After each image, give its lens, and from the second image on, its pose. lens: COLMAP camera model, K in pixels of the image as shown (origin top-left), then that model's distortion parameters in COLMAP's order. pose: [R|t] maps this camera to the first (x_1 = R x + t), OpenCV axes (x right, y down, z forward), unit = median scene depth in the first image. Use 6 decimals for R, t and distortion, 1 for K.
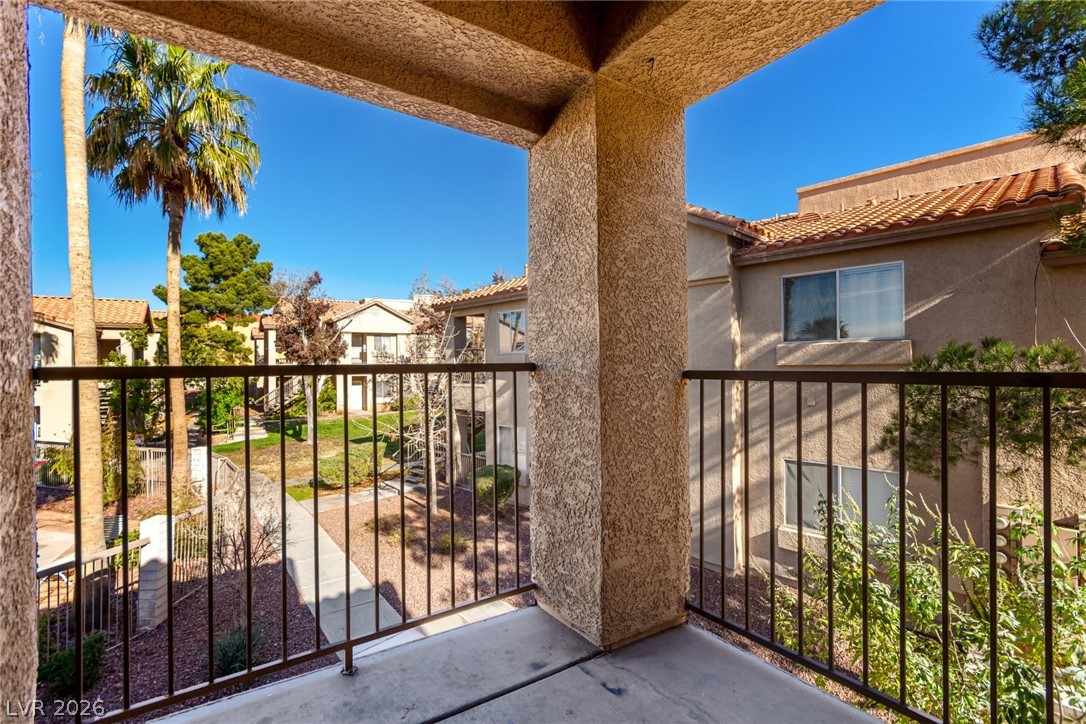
lens RADIAL K [[508.7, 0, 541.8], [0, 508.7, 367.1], [0, 0, 1]] dist [0.006128, 0.000409]
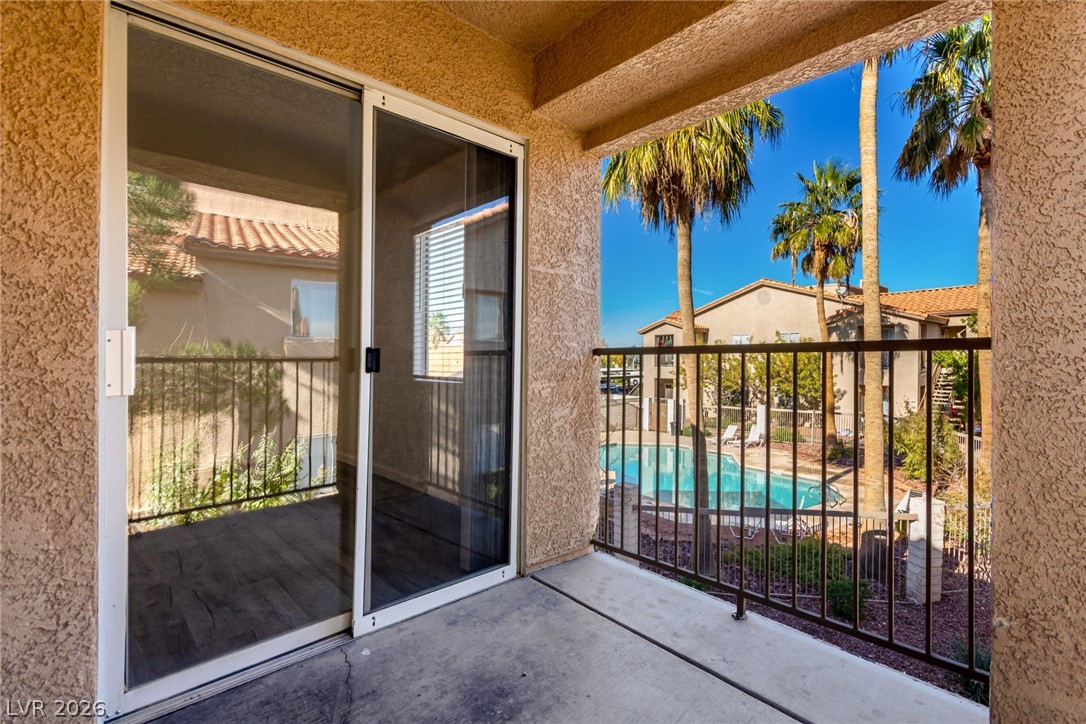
lens RADIAL K [[508.7, 0, 541.5], [0, 508.7, 354.5], [0, 0, 1]] dist [0.006128, 0.000409]
pose [[0.124601, 0.001929, -0.992205, 0.167744], [-0.000620, 0.999998, 0.001866, 0.003557], [0.992207, 0.000383, 0.124602, 0.103961]]
